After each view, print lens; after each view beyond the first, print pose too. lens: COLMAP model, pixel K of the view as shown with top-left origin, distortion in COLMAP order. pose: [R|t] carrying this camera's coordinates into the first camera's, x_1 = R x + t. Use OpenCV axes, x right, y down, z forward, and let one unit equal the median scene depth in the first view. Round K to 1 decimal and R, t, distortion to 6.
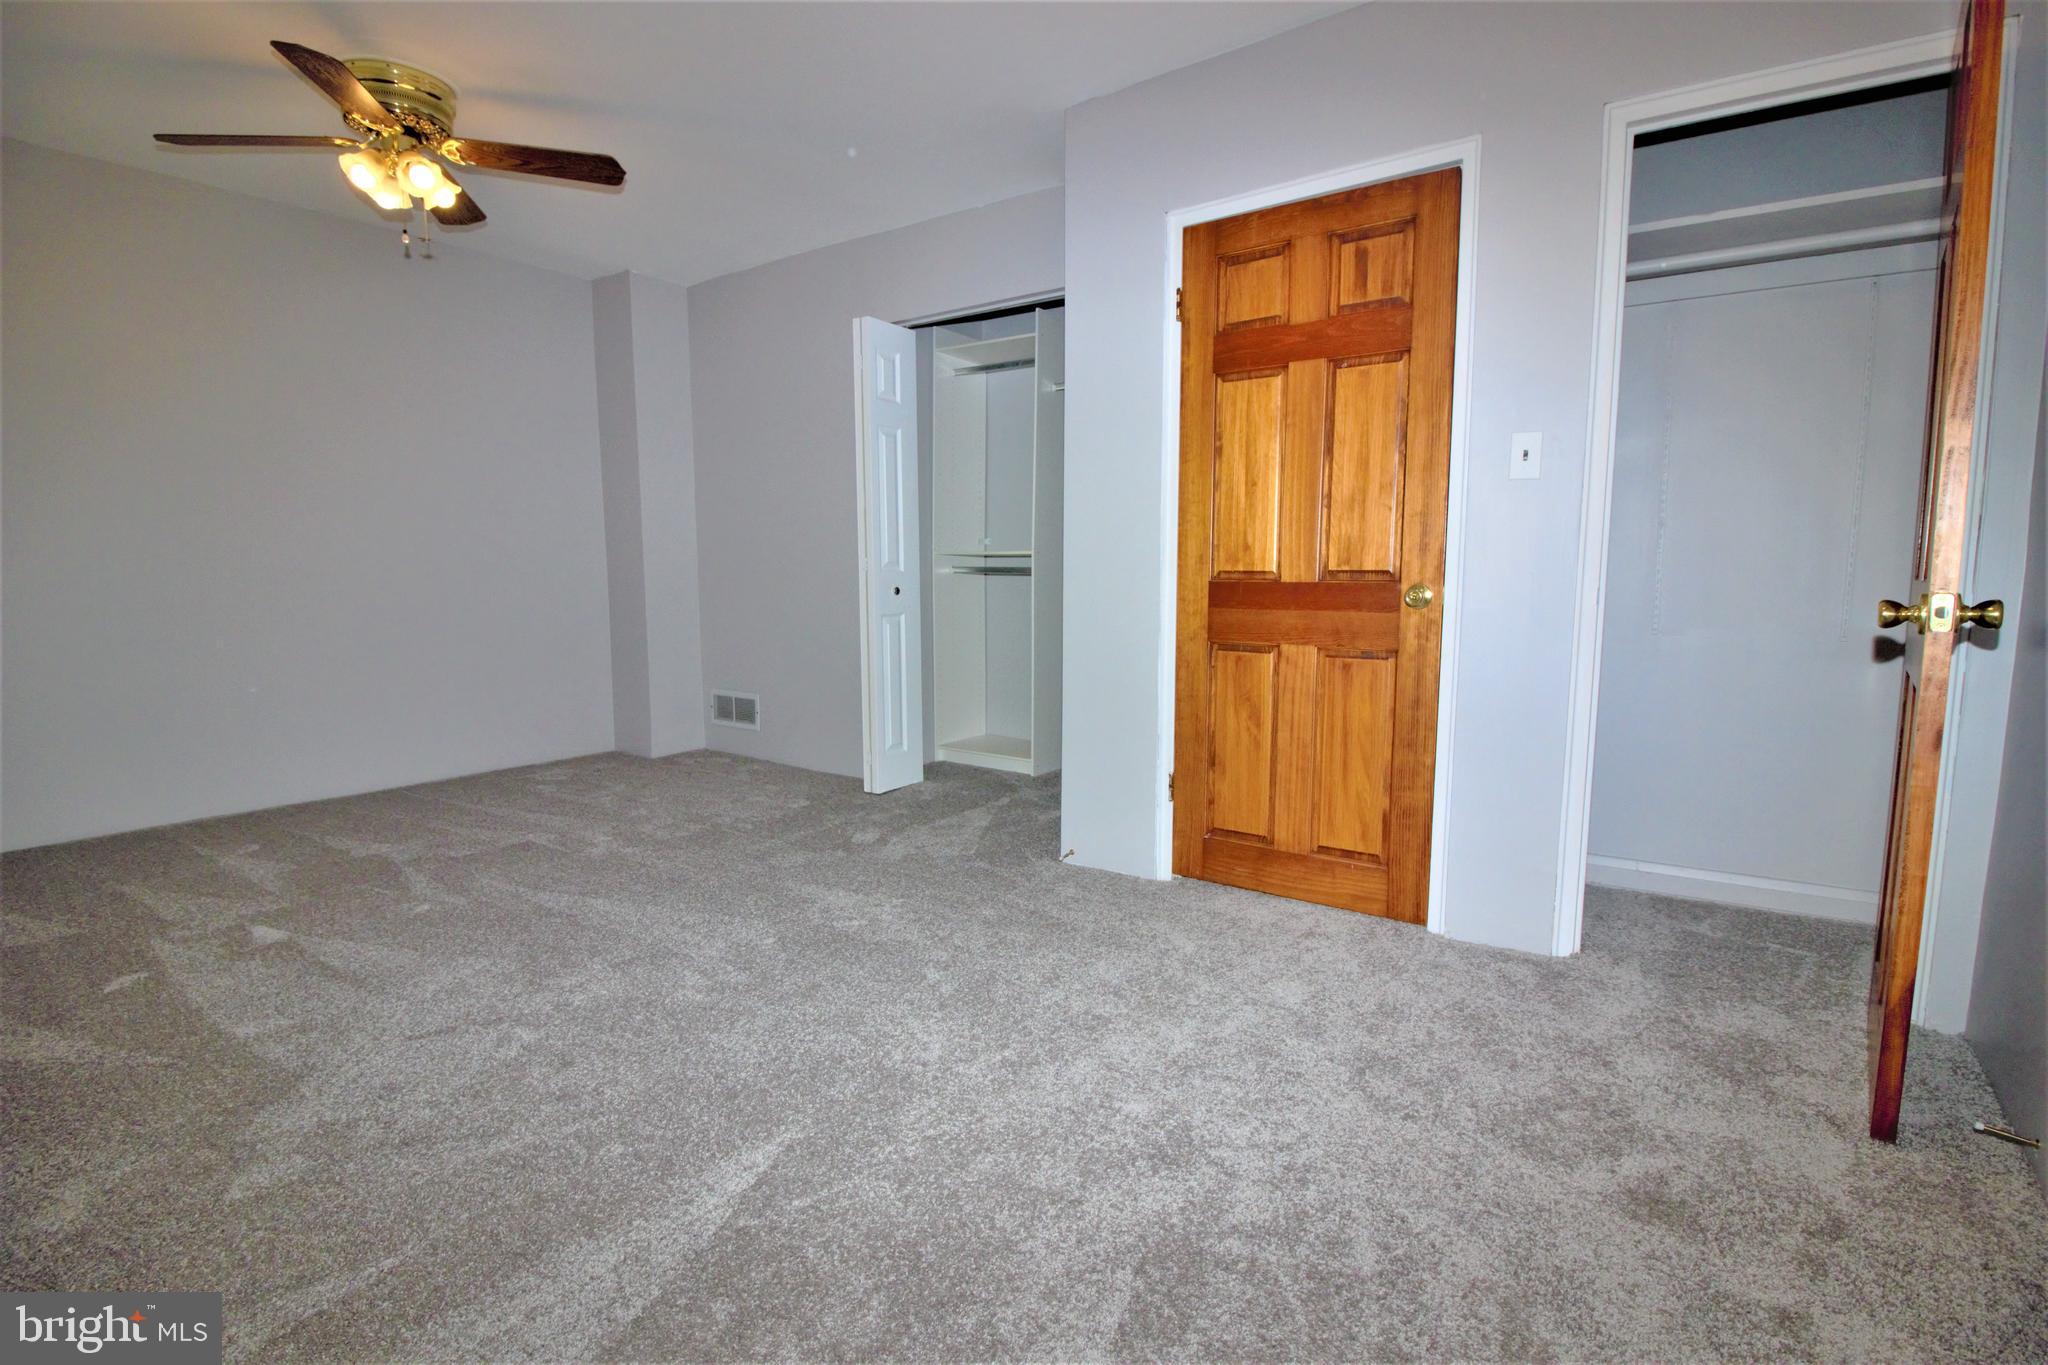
lens RADIAL K [[944.5, 0, 1038.2], [0, 944.5, 674.2], [0, 0, 1]] dist [0.000373, -0.013807]
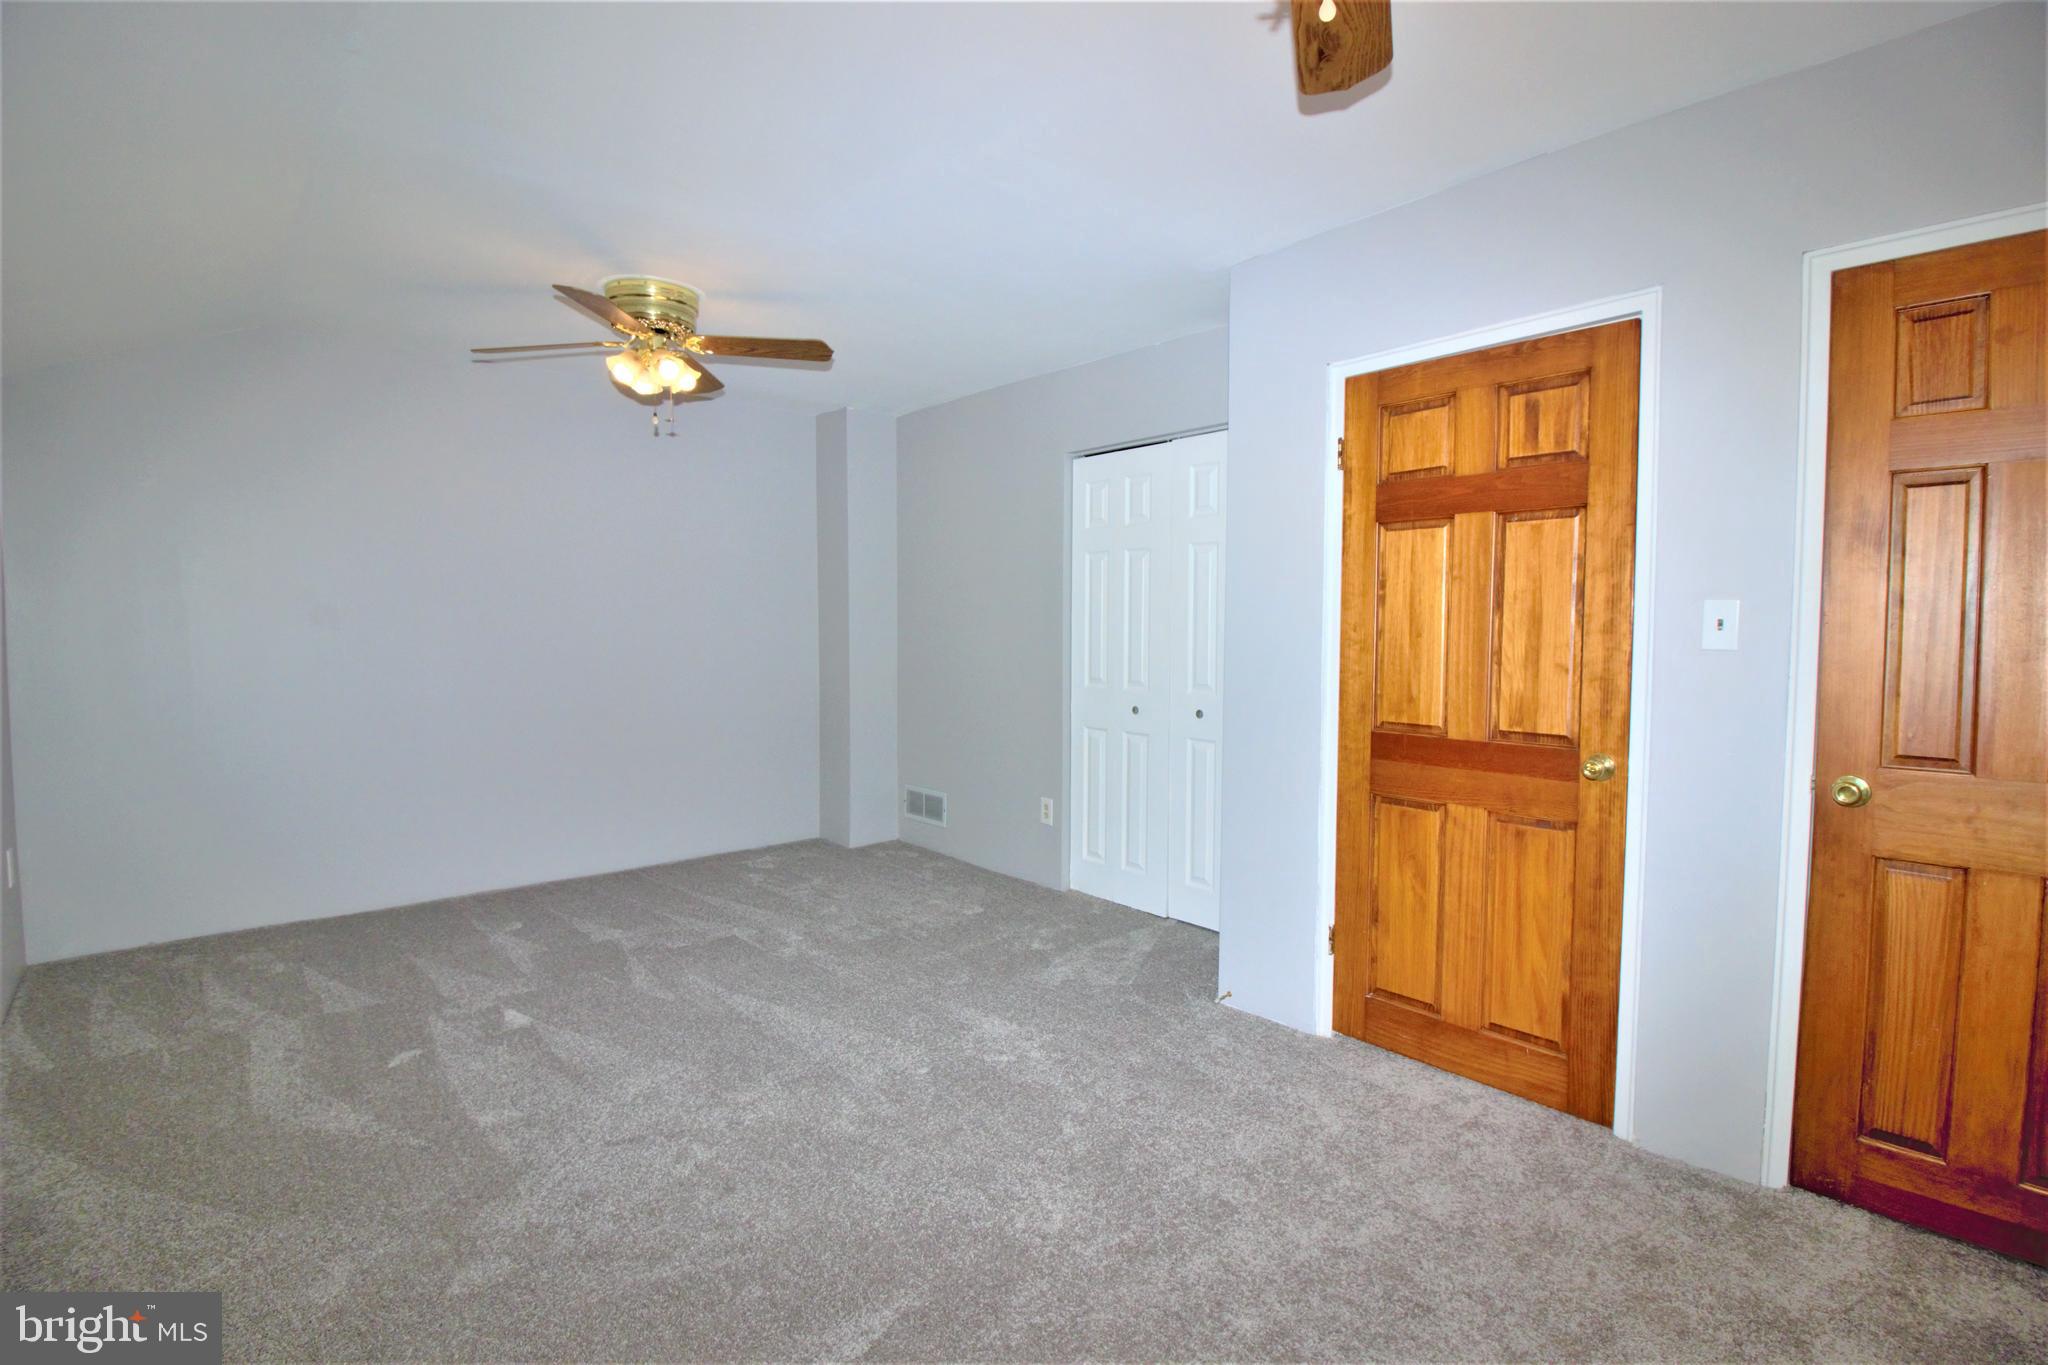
lens RADIAL K [[944.9, 0, 1032.7], [0, 944.9, 674.9], [0, 0, 1]] dist [0.000925, -0.014756]
pose [[0.974564, 0.014083, -0.223666, 0.063661], [-0.028144, 0.997813, -0.059804, -0.097239], [0.222334, 0.064578, 0.972829, -0.029192]]
